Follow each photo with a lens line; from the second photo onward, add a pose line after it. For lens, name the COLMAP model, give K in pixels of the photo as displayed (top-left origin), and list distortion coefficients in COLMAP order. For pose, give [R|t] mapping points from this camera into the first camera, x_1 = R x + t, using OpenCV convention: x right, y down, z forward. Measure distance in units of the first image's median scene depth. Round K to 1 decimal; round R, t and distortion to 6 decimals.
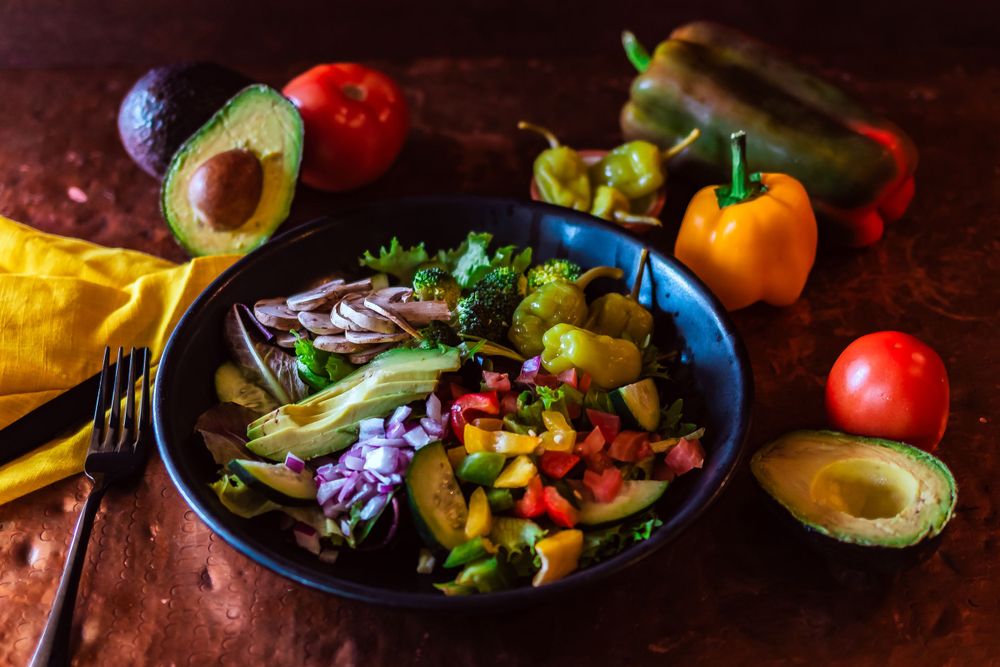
lens RADIAL K [[1574.9, 0, 500.0], [0, 1574.9, 333.5], [0, 0, 1]] dist [0.002954, -0.114538]
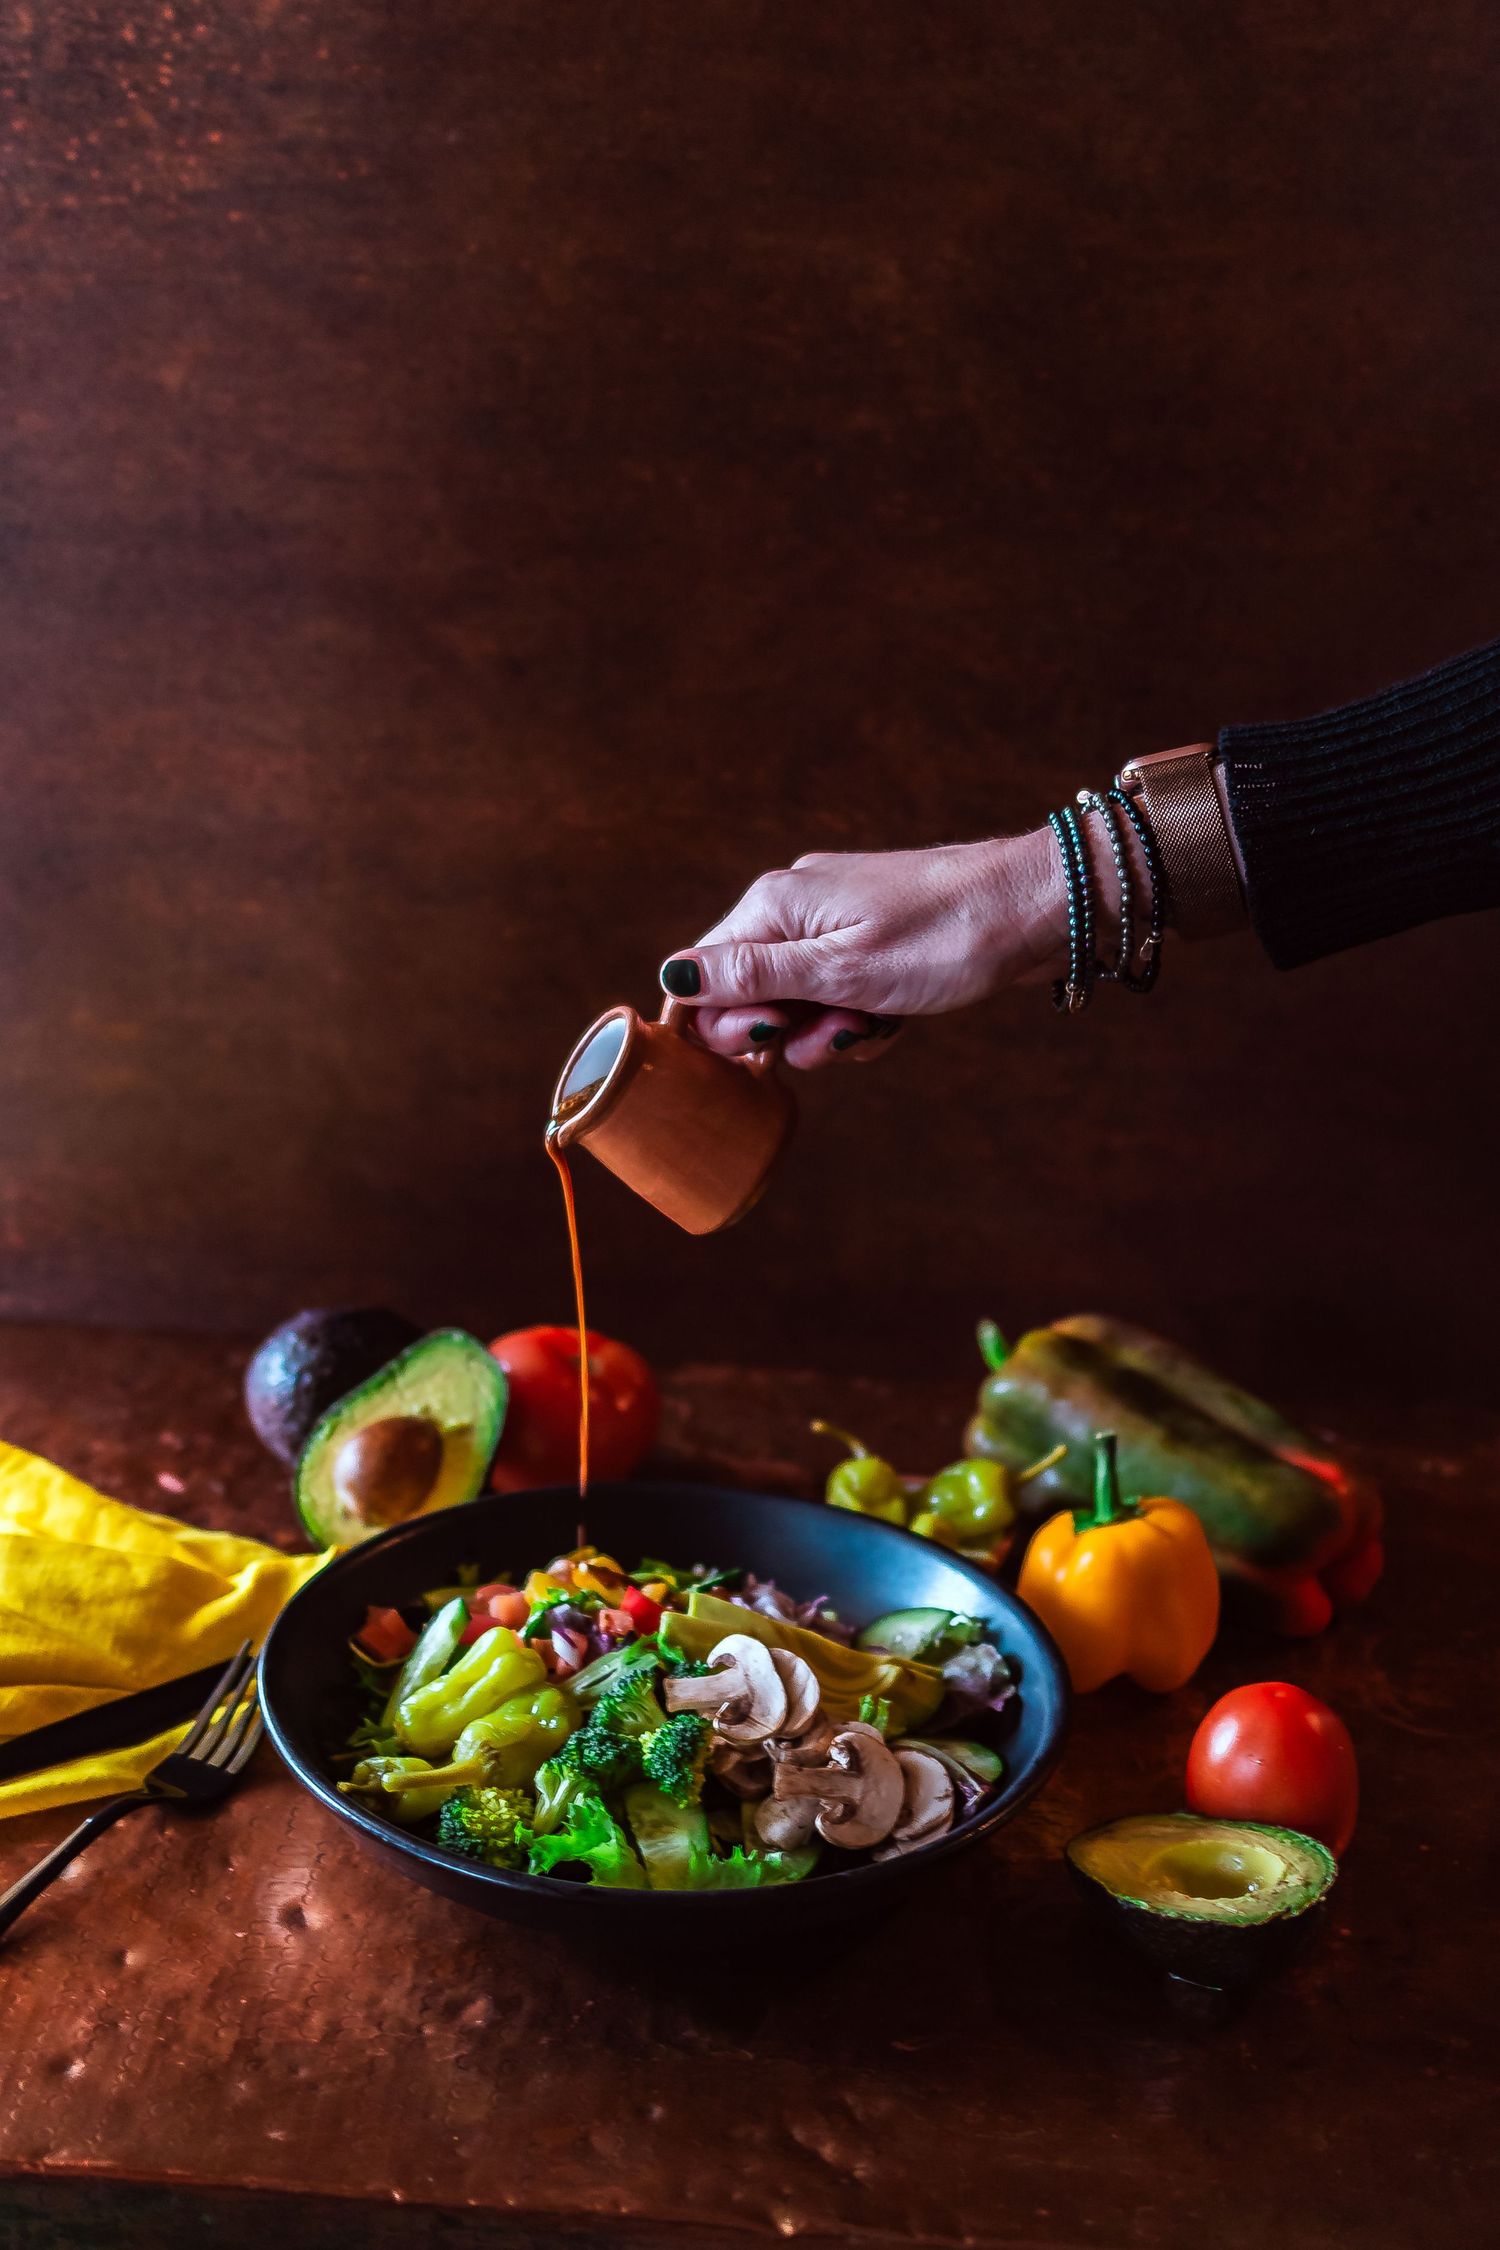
lens RADIAL K [[3543.6, 0, 750.0], [0, 3543.6, 1125.0], [0, 0, 1]] dist [0.002954, -0.114538]
pose [[0.994331, 0.075049, -0.075321, 0.096560], [-0.096228, 0.936498, -0.337211, 0.287018], [0.045231, 0.342547, 0.938411, -0.542230]]
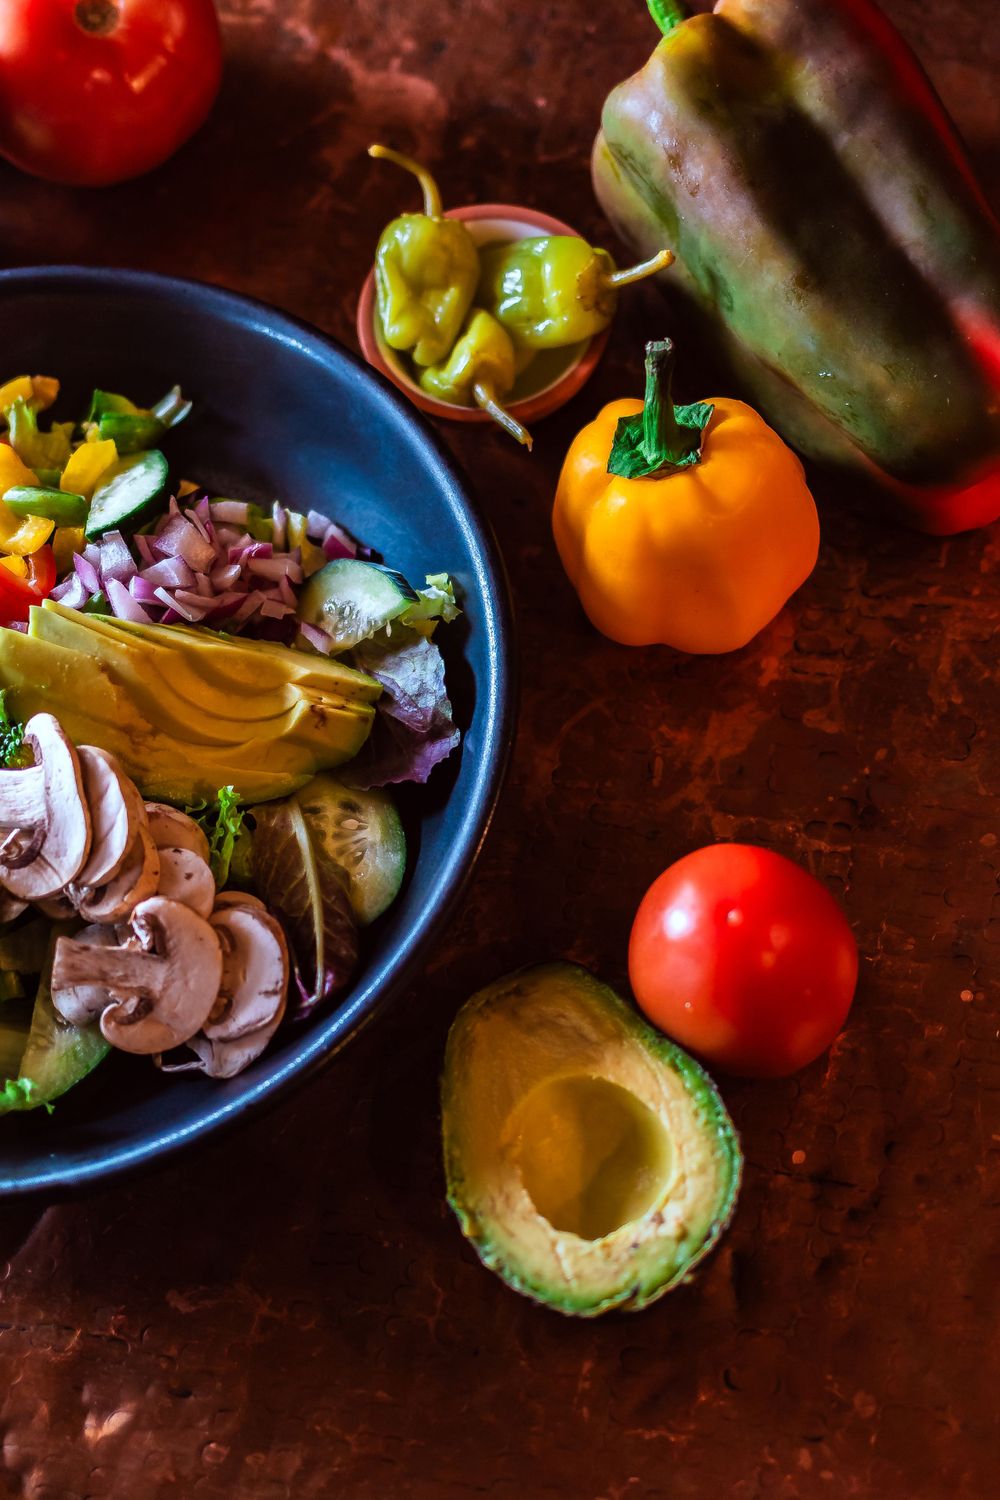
lens RADIAL K [[2362.4, 0, 500.0], [0, 2362.4, 750.0], [0, 0, 1]] dist [0.002954, -0.114538]
pose [[0.942415, 0.255869, -0.215371, 0.285215], [-0.138518, 0.884754, 0.444998, -0.325360], [0.304412, -0.389540, 0.869248, 0.265479]]
